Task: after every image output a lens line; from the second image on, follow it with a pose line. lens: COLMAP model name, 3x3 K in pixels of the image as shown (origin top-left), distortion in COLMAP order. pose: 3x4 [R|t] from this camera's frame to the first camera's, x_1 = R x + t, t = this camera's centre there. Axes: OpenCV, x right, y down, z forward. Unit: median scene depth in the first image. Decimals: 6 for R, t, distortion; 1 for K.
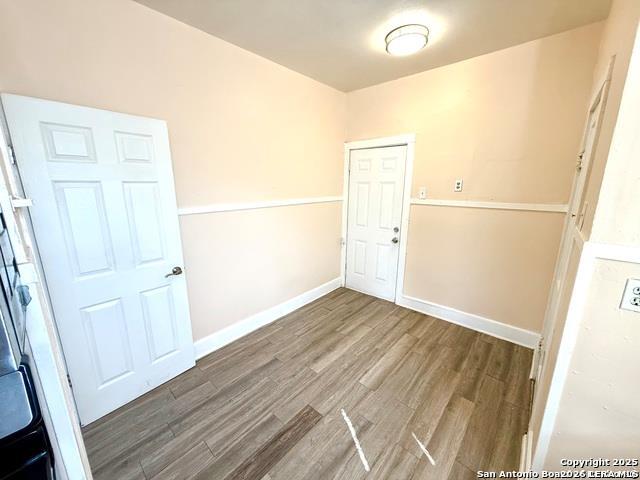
lens RADIAL K [[254.4, 0, 318.8], [0, 254.4, 239.3], [0, 0, 1]] dist [-0.000158, -0.000089]
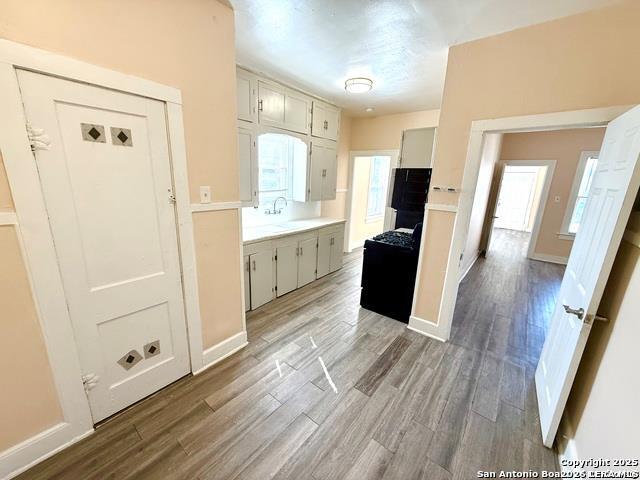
lens RADIAL K [[254.4, 0, 318.8], [0, 254.4, 239.3], [0, 0, 1]] dist [-0.000158, -0.000089]
pose [[-0.997792, -0.019807, -0.063387, 0.255663], [-0.046208, 0.892612, 0.448451, -0.390975], [0.047697, 0.450390, -0.891557, 1.688226]]
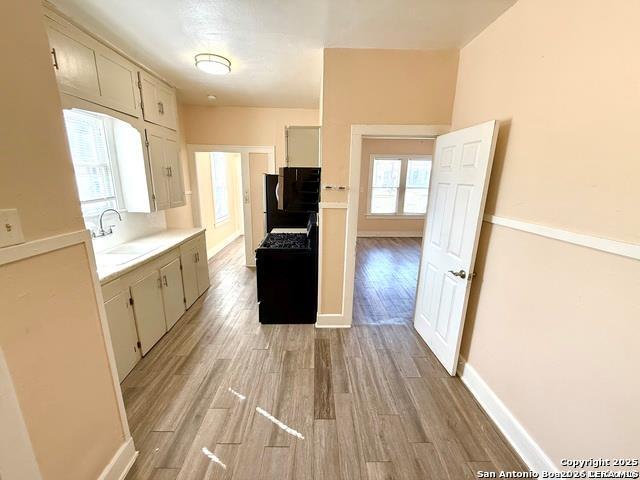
lens RADIAL K [[254.4, 0, 318.8], [0, 254.4, 239.3], [0, 0, 1]] dist [-0.000158, -0.000089]
pose [[-0.730760, 0.149248, -0.666119, 0.555904], [-0.166722, 0.907235, 0.386172, -0.325033], [0.661962, 0.393256, -0.638088, 1.352788]]
